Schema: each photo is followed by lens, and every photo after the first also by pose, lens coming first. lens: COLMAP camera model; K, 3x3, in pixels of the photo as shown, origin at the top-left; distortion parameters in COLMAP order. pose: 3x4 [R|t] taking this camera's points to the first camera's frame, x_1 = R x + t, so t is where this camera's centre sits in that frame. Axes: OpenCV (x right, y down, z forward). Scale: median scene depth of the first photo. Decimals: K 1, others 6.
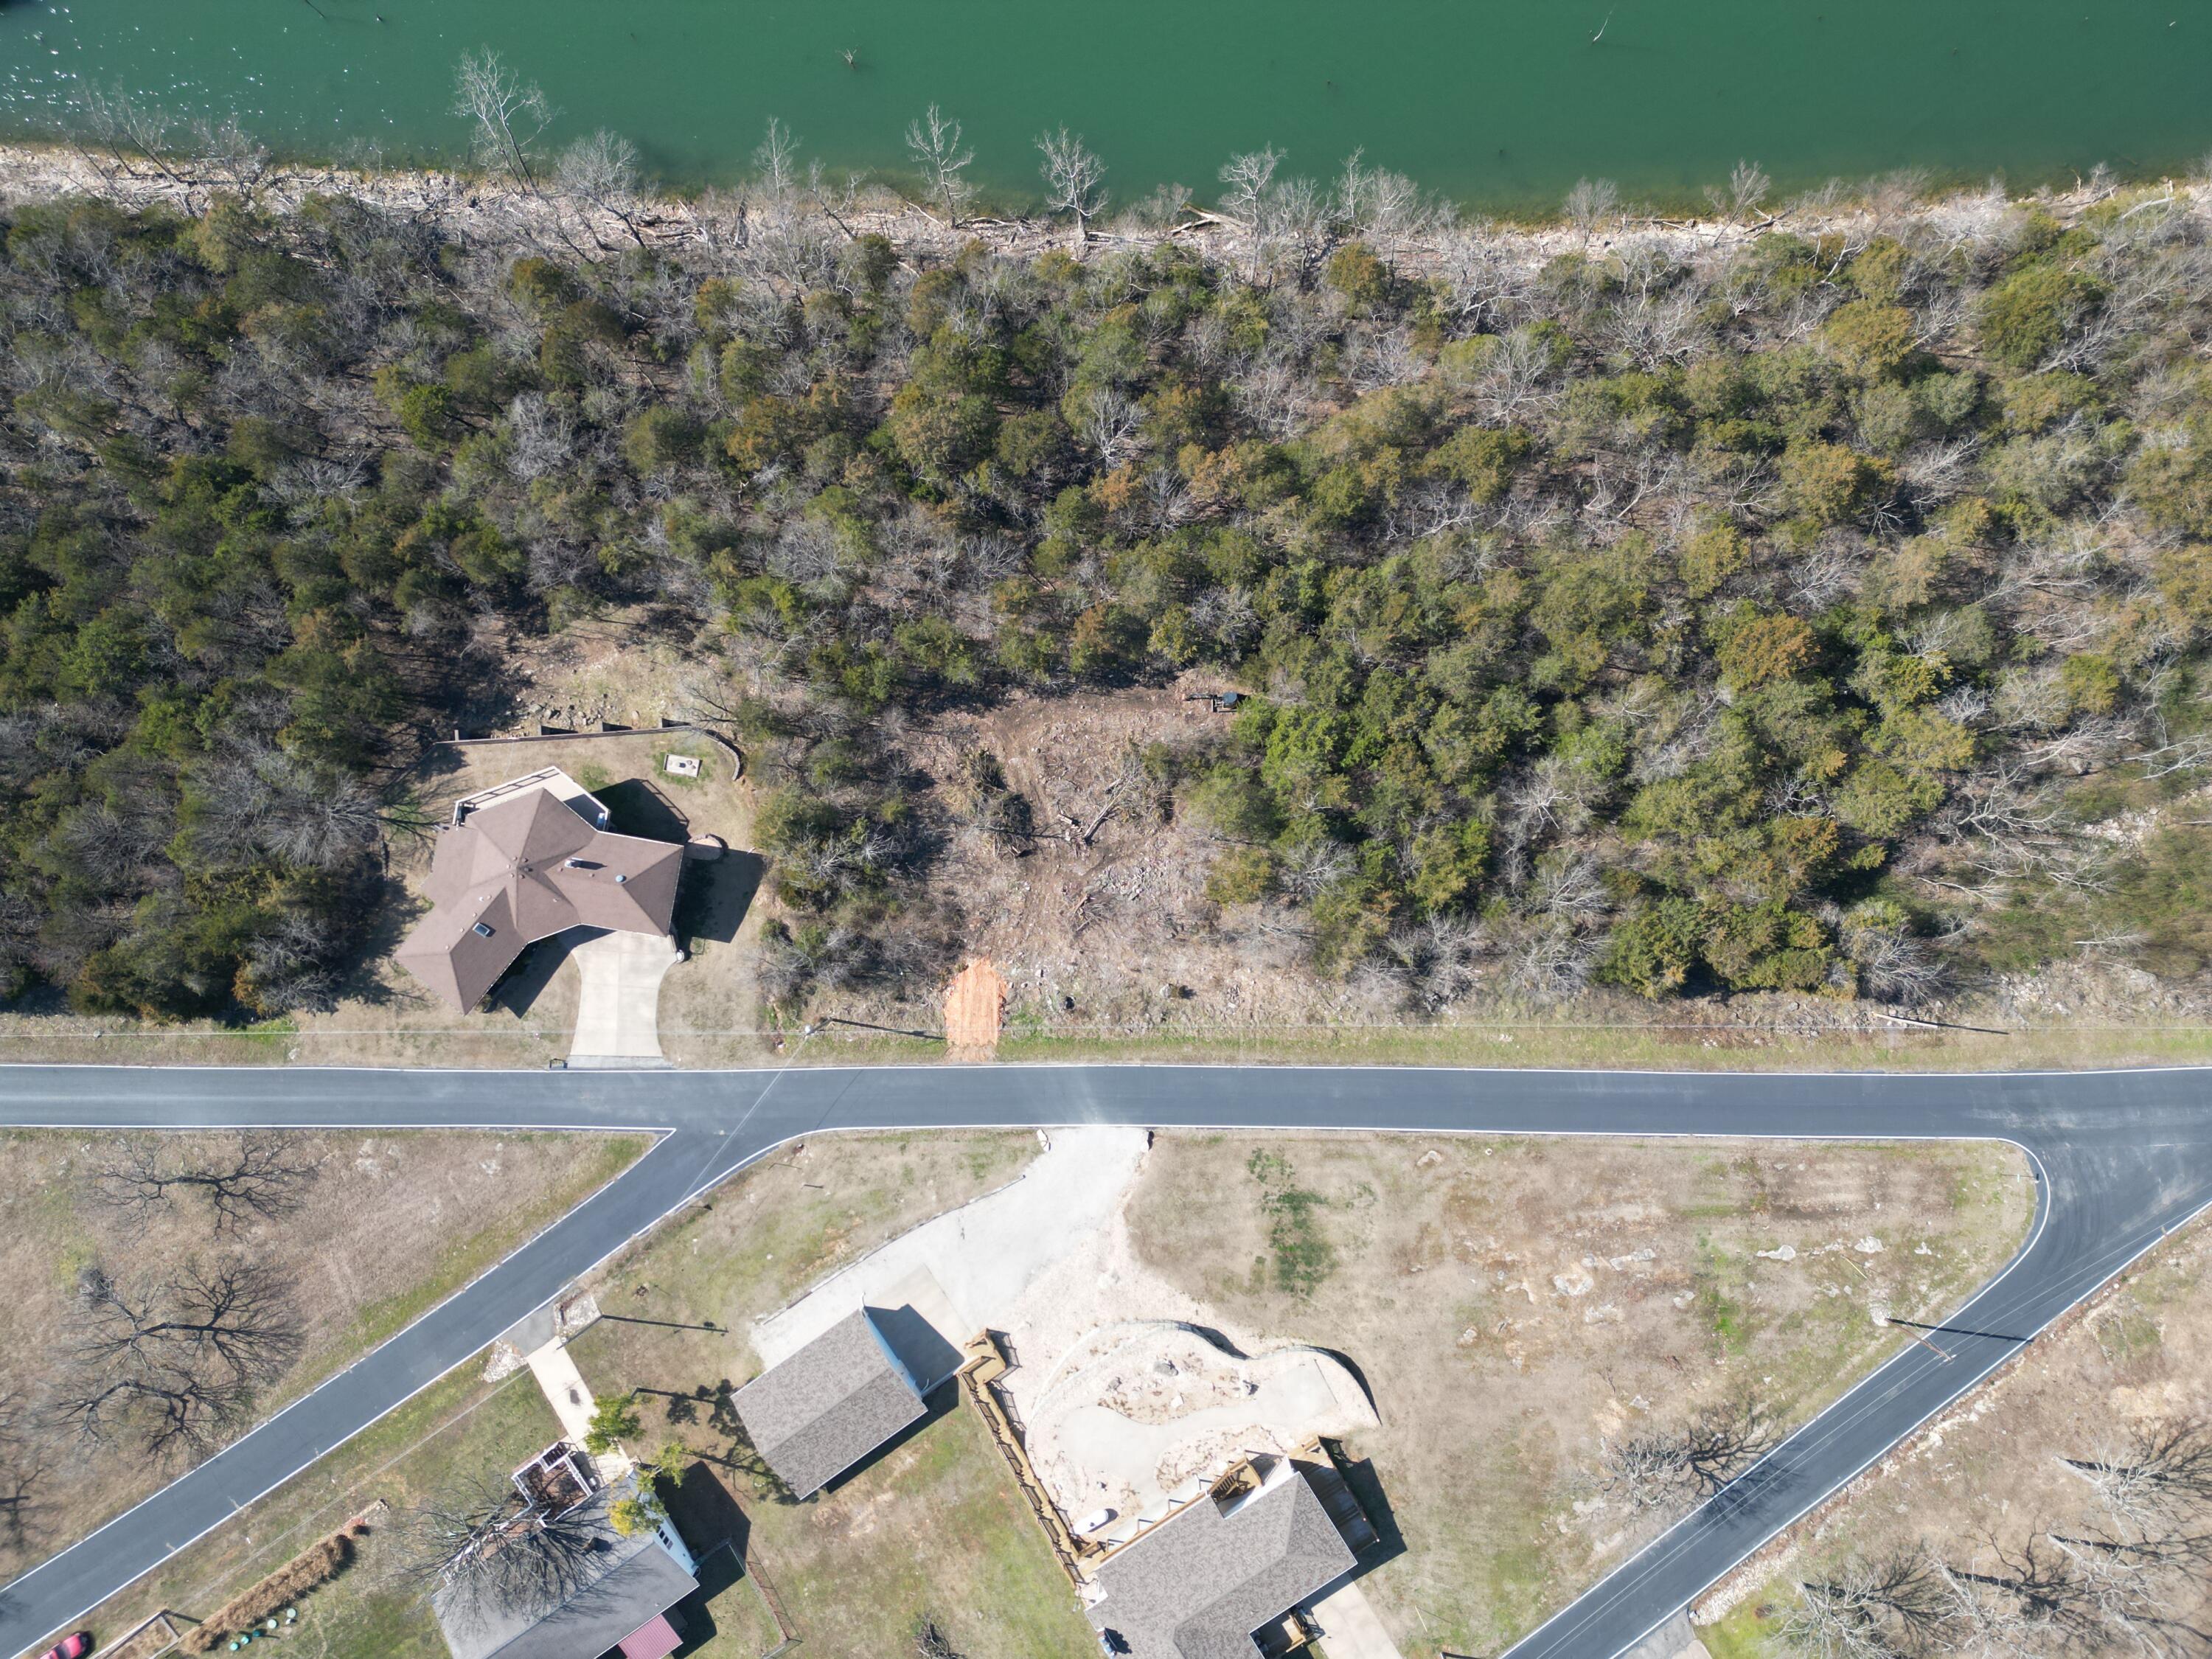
lens RADIAL K [[1537.0, 0, 1097.4], [0, 1537.0, 828.7], [0, 0, 1]] dist [0.066257, -0.057387]
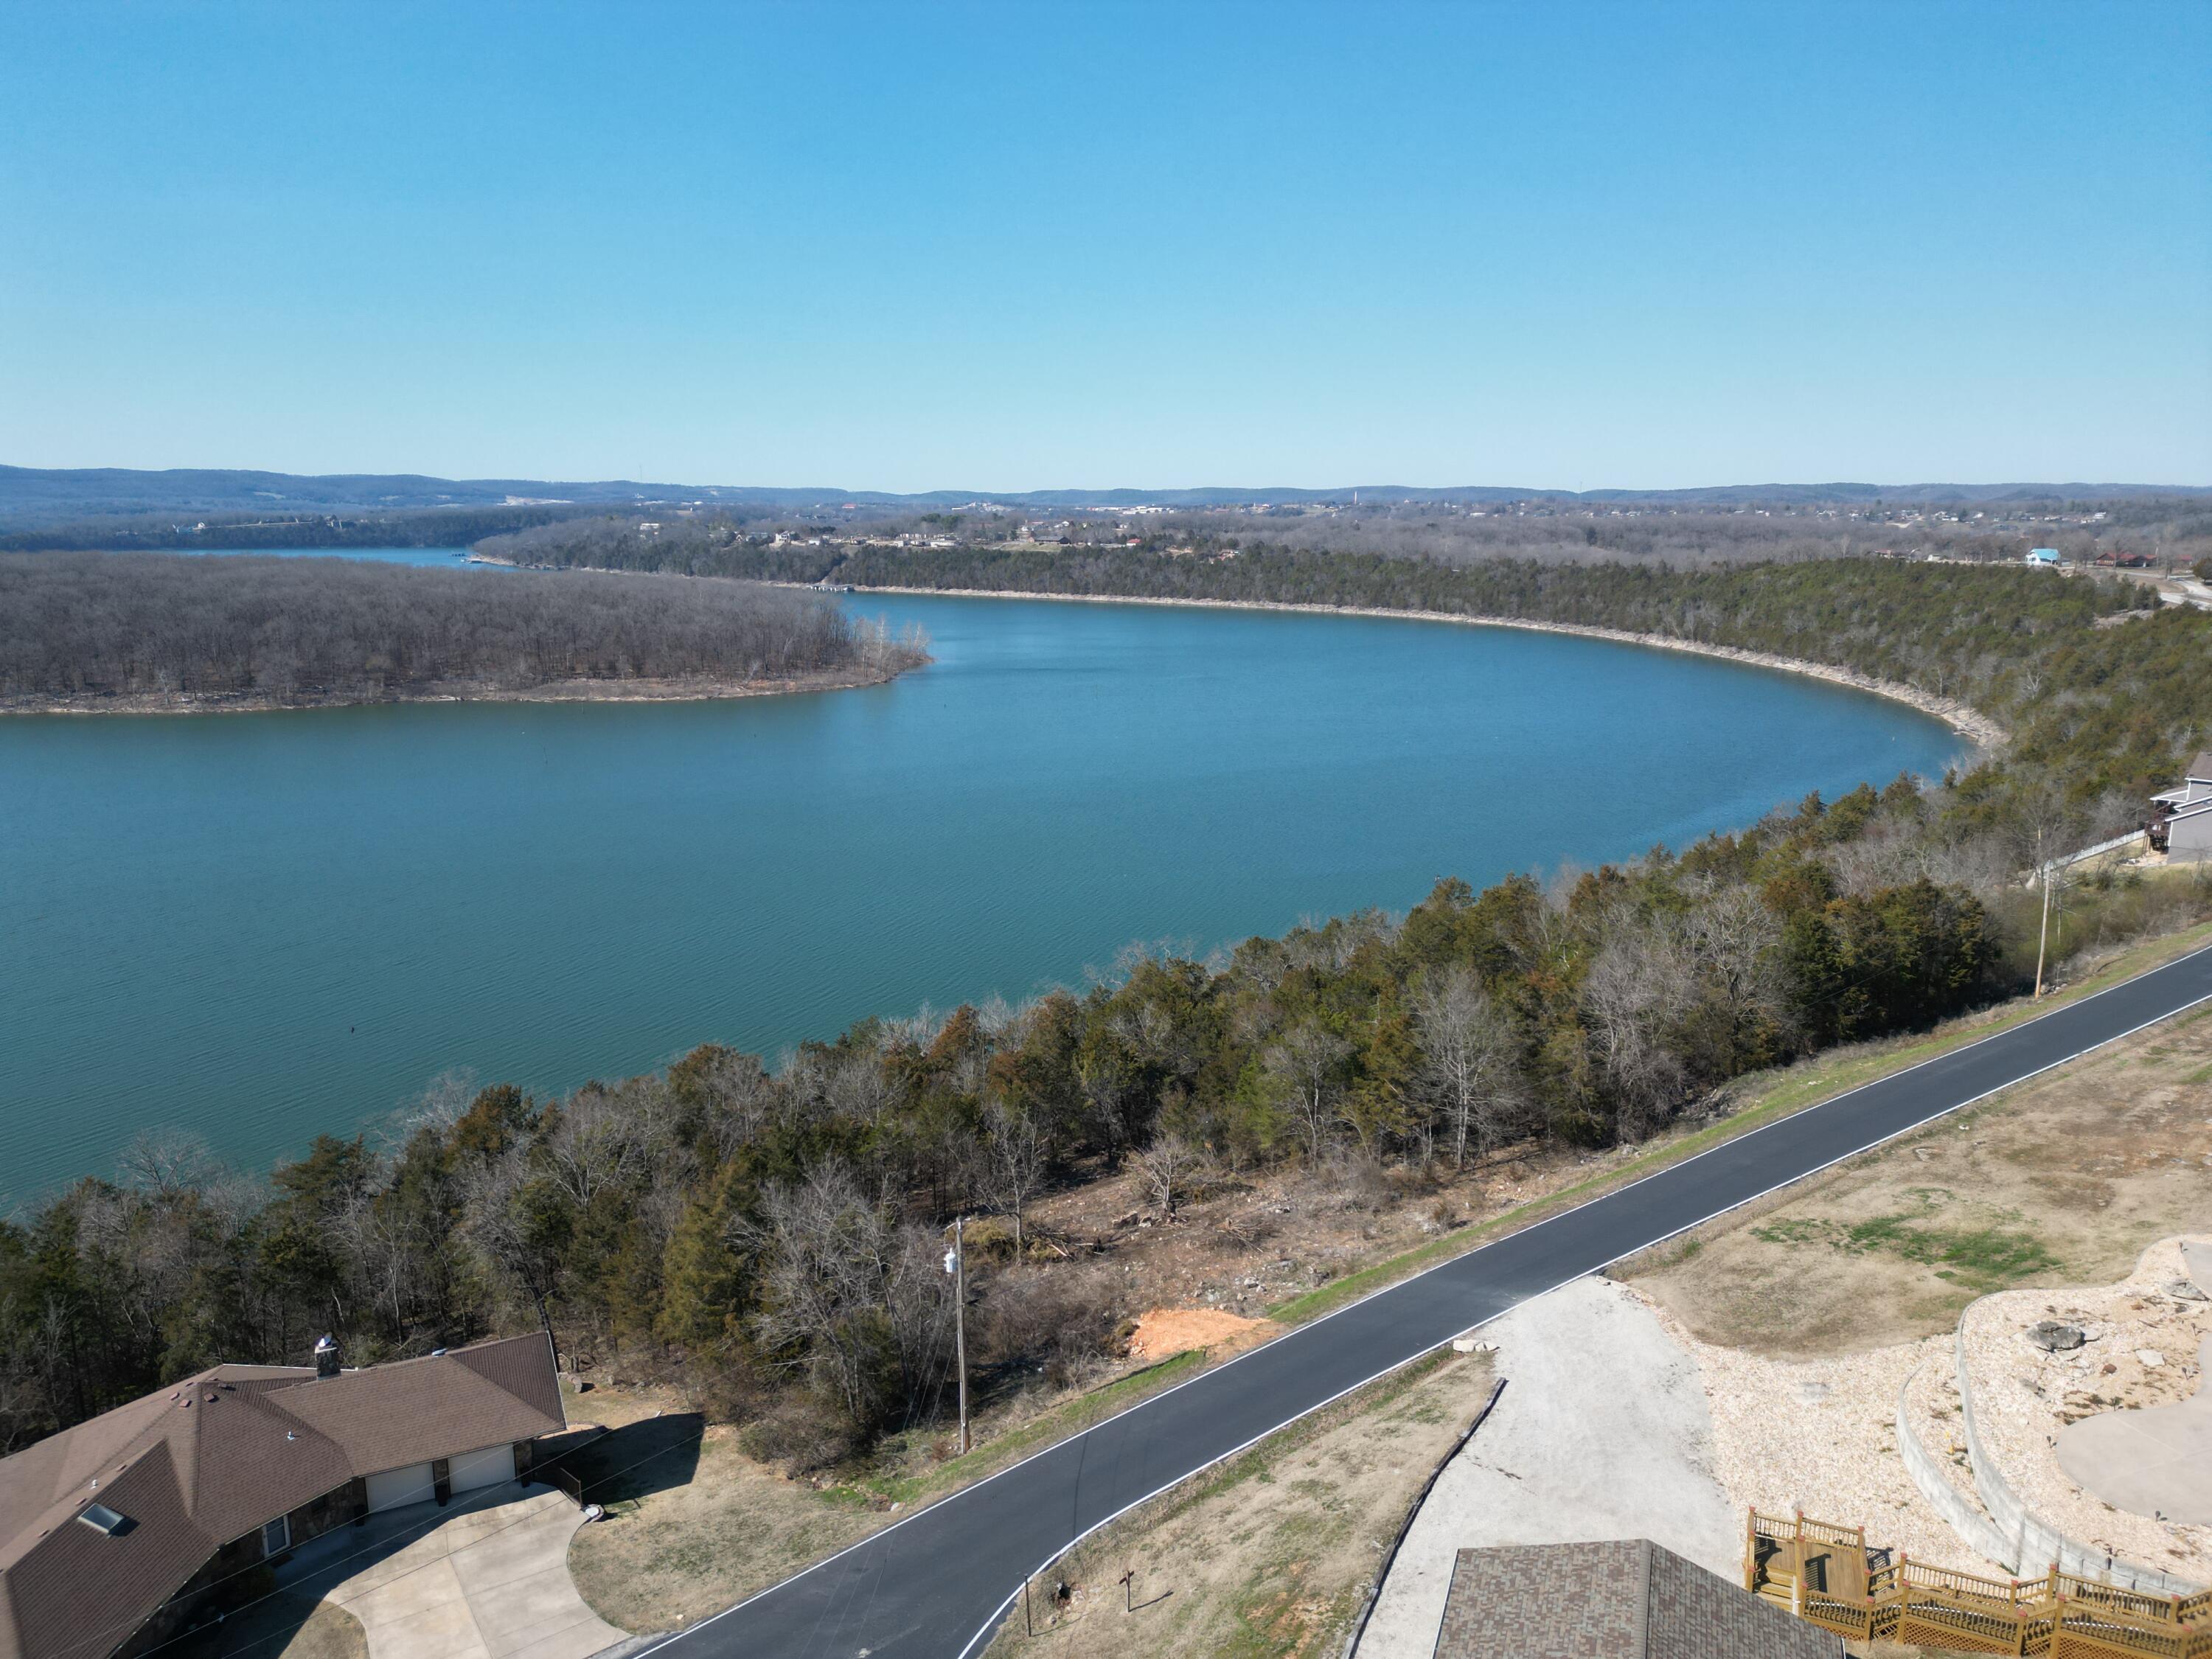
lens RADIAL K [[1555.6, 0, 1099.6], [0, 1555.6, 817.0], [0, 0, 1]] dist [0.077439, -0.071994]
pose [[0.824224, -0.101750, 0.557047, -0.398552], [0.566227, 0.159424, -0.808685, 0.517656], [-0.006523, 0.981952, 0.189015, 0.748847]]
